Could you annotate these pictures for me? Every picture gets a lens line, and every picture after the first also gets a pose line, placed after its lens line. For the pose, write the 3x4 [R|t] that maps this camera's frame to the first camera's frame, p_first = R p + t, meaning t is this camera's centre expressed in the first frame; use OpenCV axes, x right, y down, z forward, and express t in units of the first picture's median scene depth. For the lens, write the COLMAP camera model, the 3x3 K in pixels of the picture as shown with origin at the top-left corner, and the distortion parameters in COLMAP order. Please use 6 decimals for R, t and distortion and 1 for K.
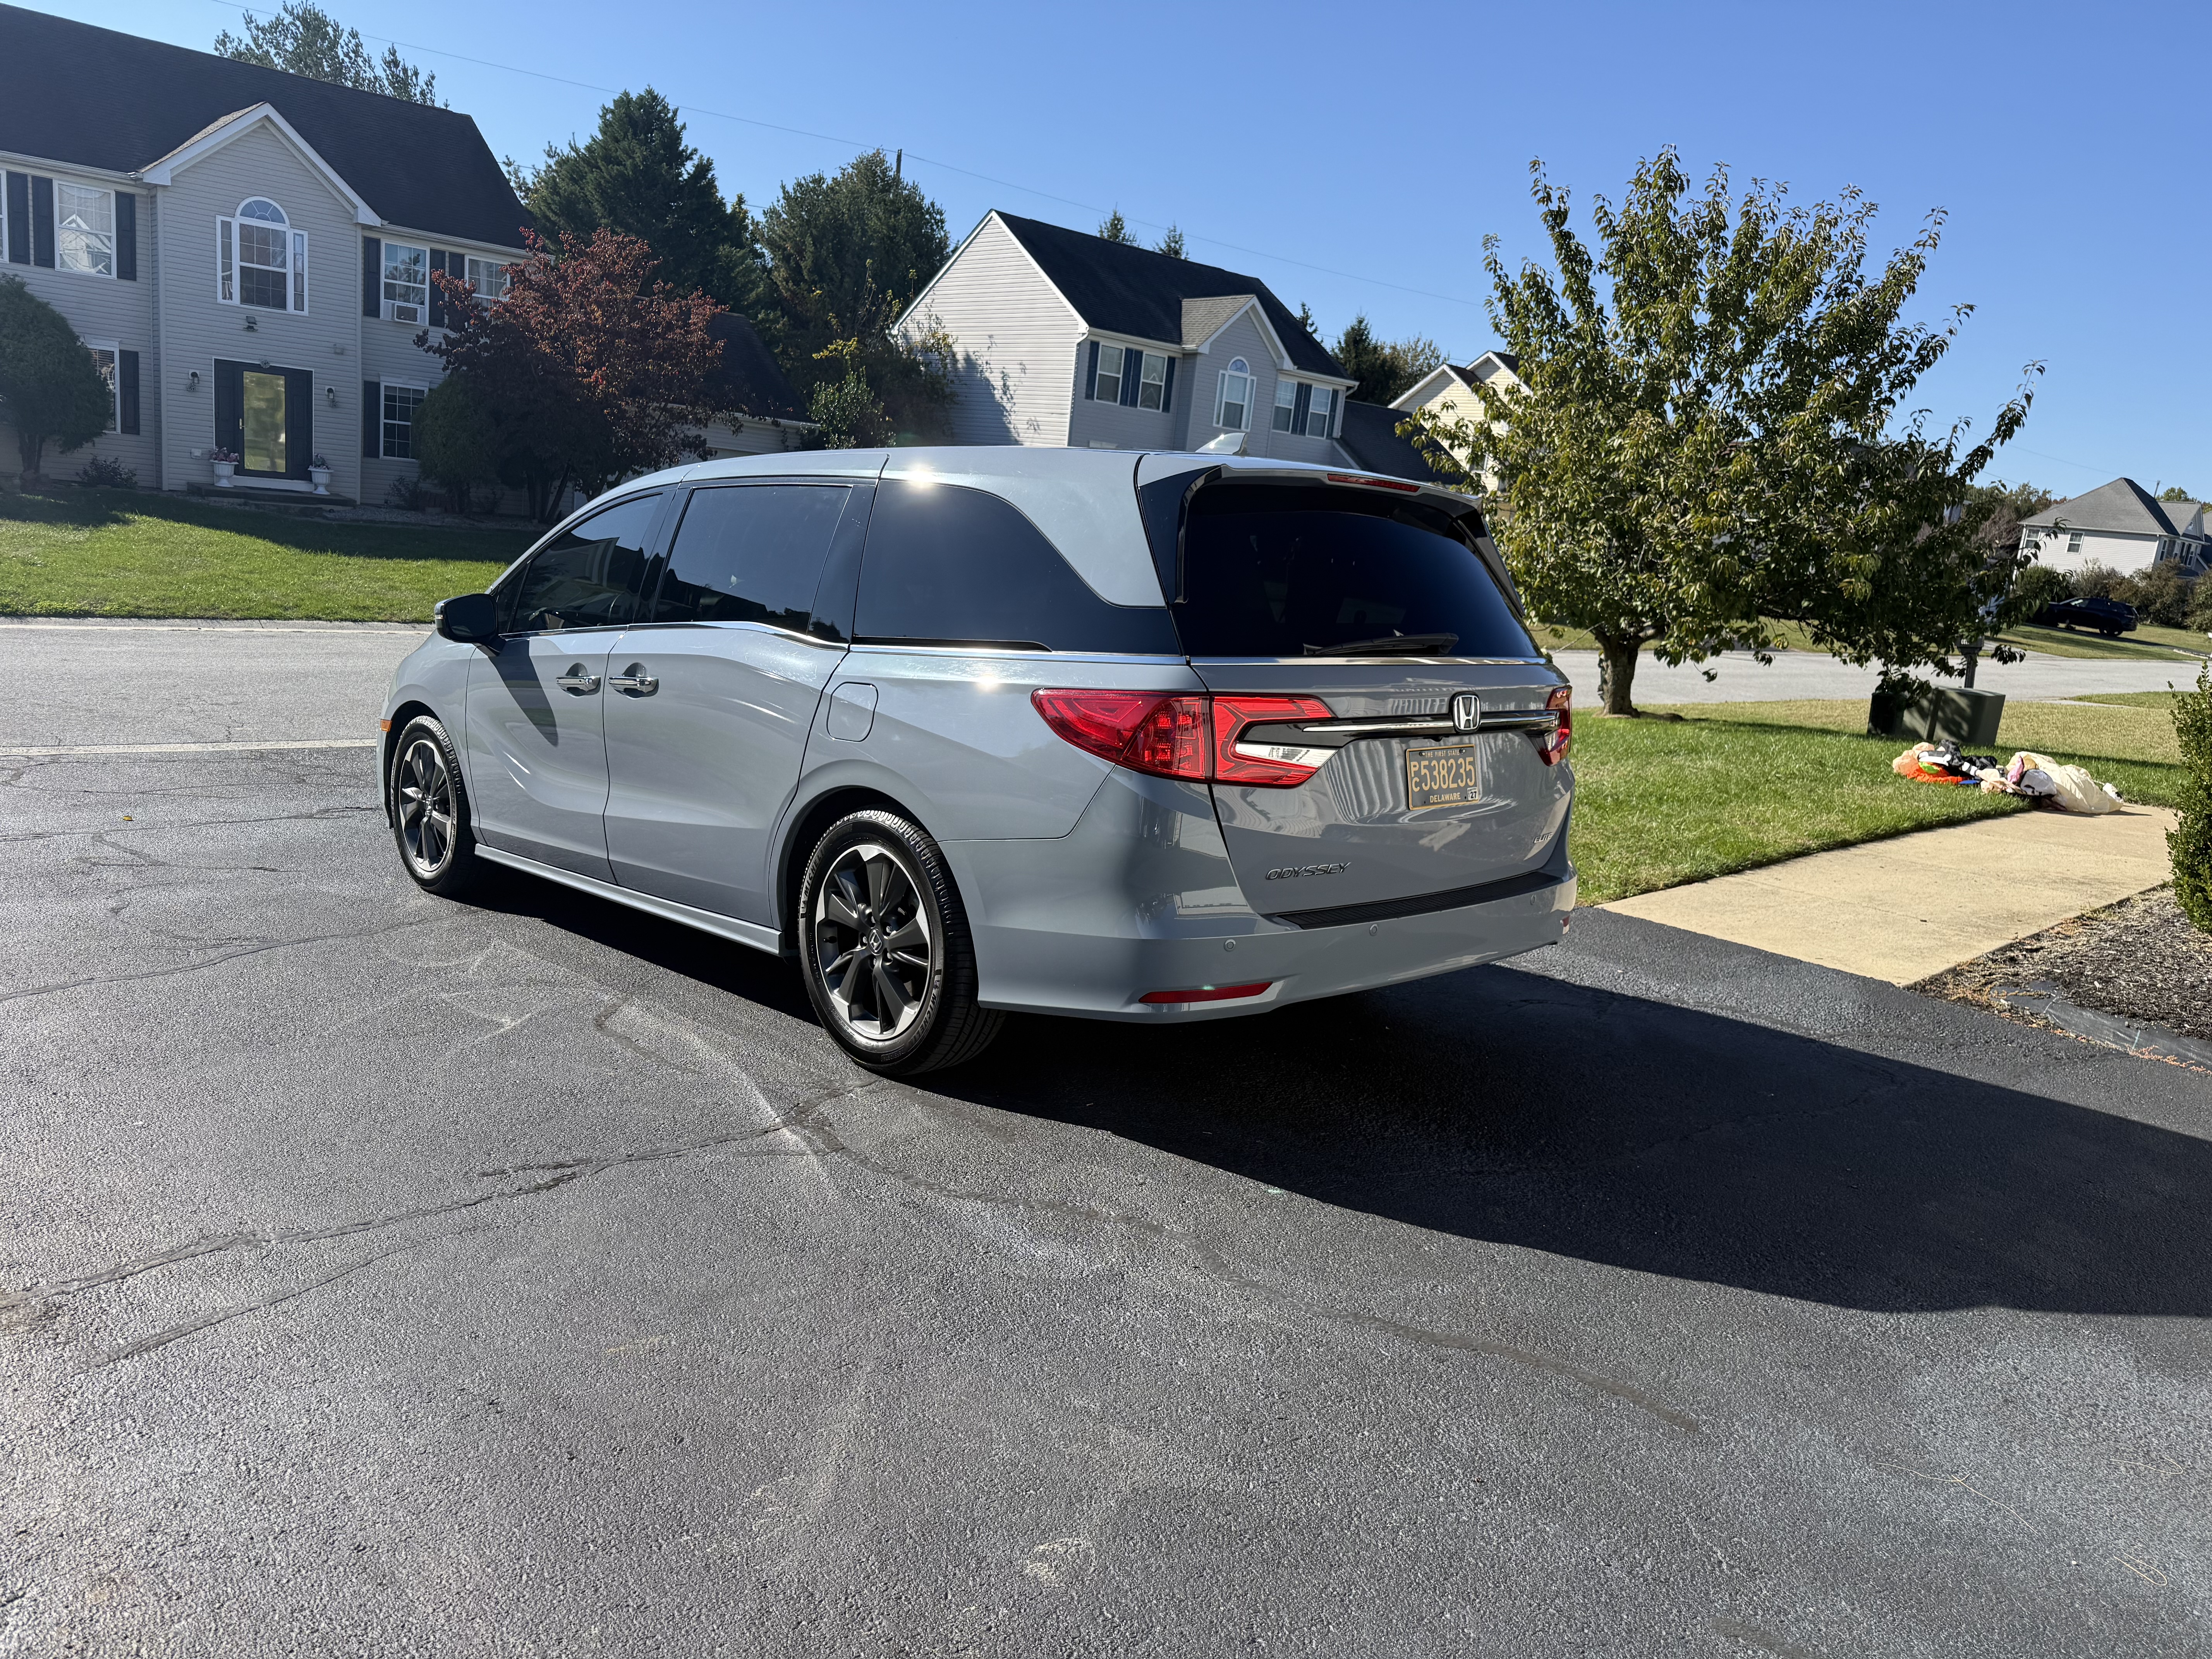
lens RADIAL K [[1553.2, 0, 1089.4], [0, 1553.2, 834.3], [0, 0, 1]] dist [0.003177, -0.017431]
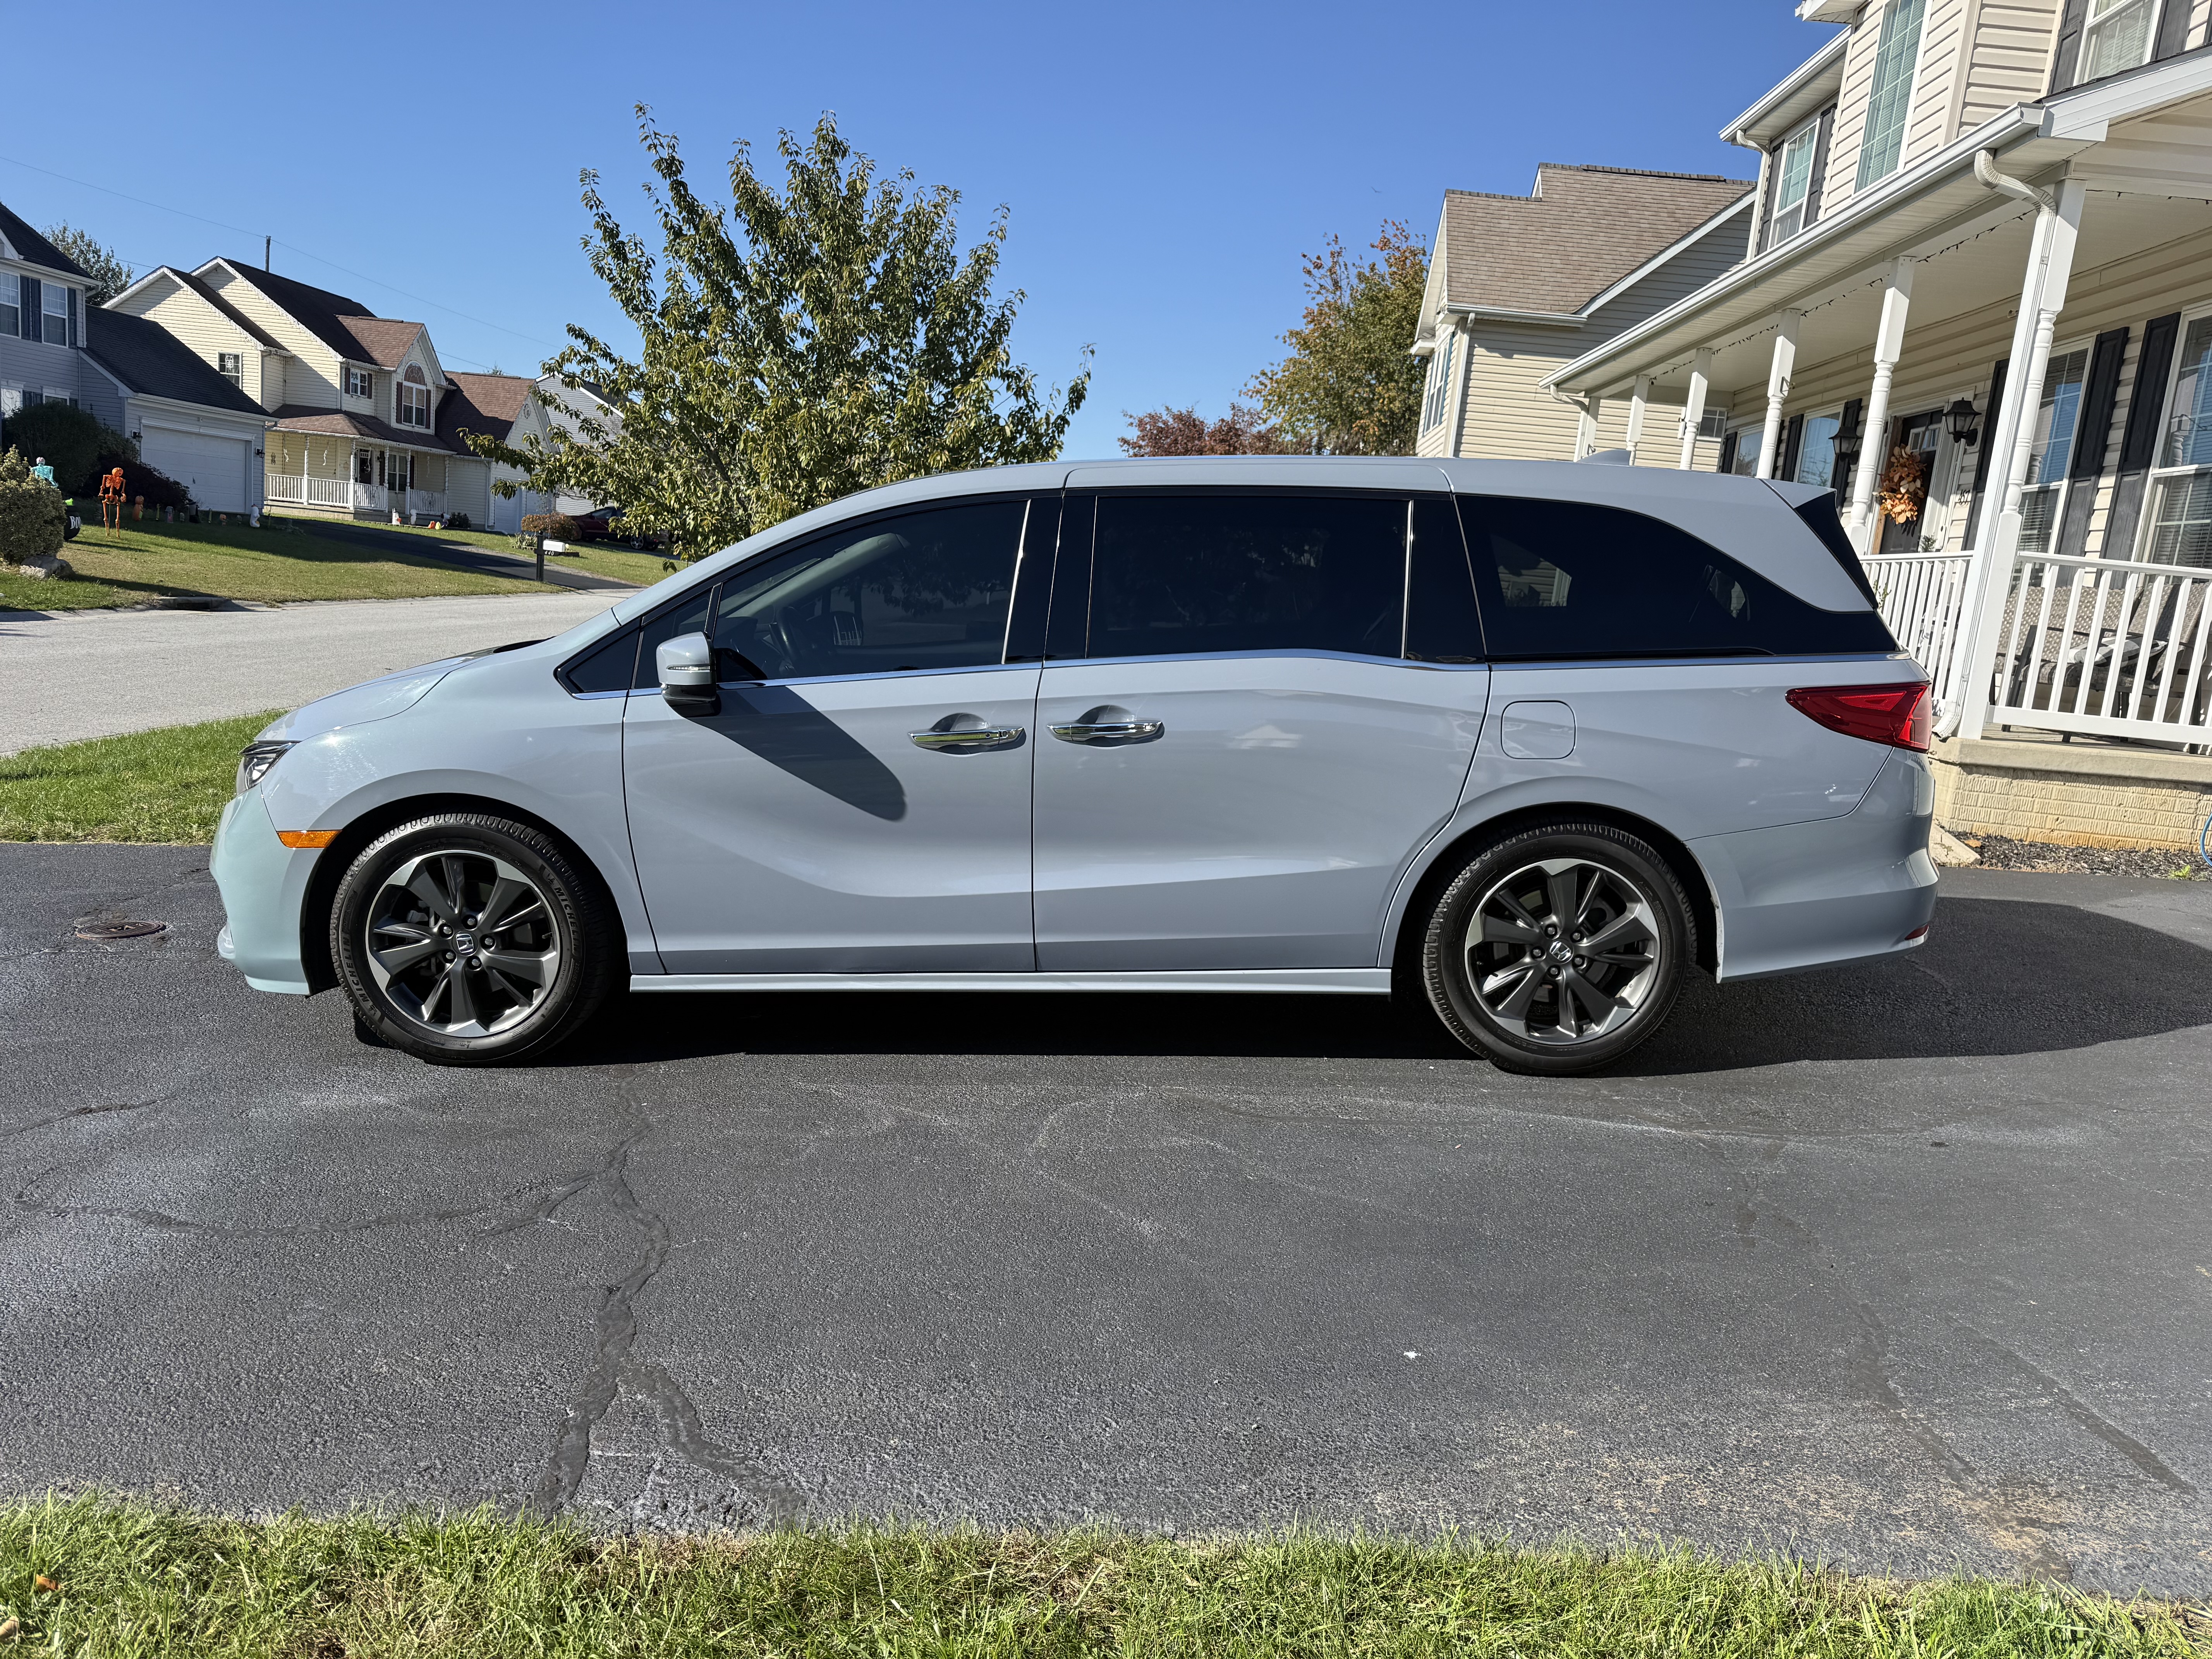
lens RADIAL K [[1554.1, 0, 1099.0], [0, 1554.1, 769.6], [0, 0, 1]] dist [0.018865, 0.000658]
pose [[0.699307, -0.128246, 0.703223, -0.745704], [0.125409, 0.990527, 0.055931, -0.102579], [-0.703735, 0.049077, 0.708765, 0.334098]]
